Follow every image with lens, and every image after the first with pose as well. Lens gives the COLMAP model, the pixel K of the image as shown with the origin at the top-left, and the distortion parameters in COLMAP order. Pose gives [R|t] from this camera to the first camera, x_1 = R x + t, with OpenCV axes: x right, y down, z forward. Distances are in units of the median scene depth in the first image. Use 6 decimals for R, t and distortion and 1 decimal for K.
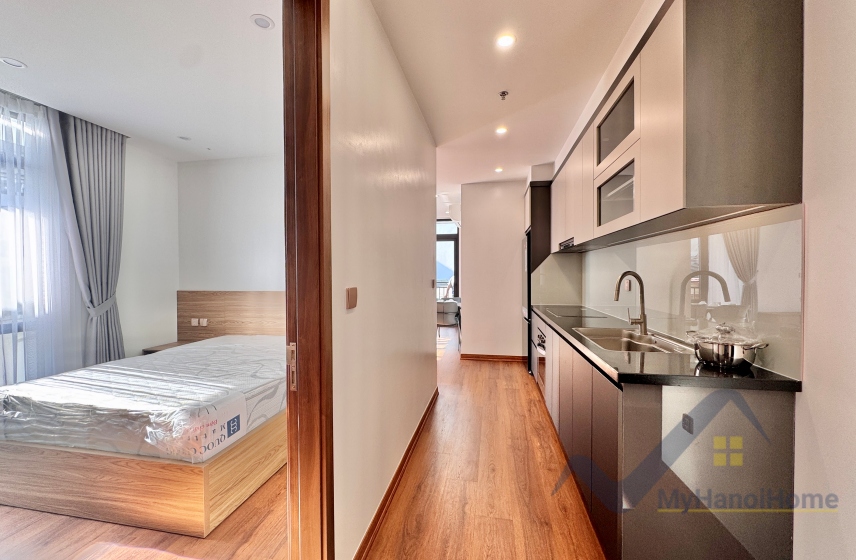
lens RADIAL K [[340.6, 0, 427.1], [0, 340.6, 278.4], [0, 0, 1]] dist [-0.002128, -0.000881]
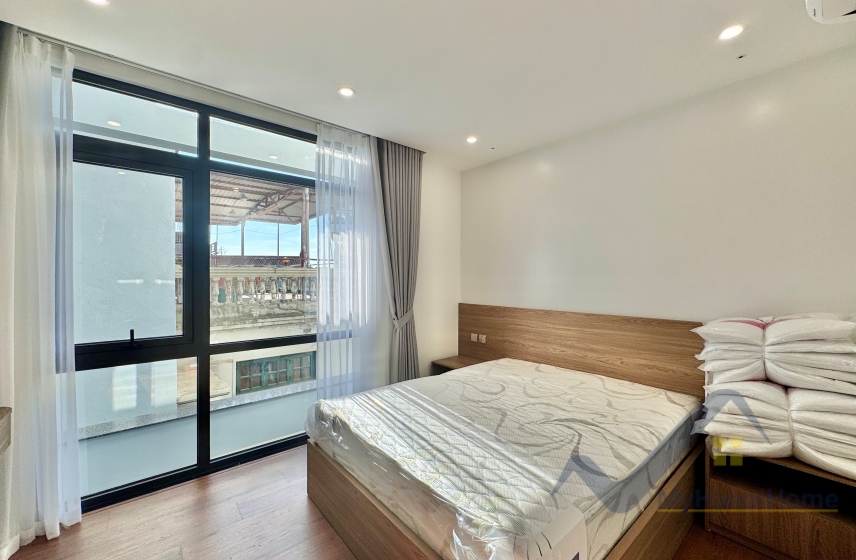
lens RADIAL K [[340.6, 0, 427.1], [0, 340.6, 278.4], [0, 0, 1]] dist [-0.002128, -0.000881]
pose [[0.774330, 0.009929, -0.632704, -0.275243], [-0.015847, 0.999868, -0.003704, -0.043108], [0.632584, 0.012895, 0.774385, 0.270072]]
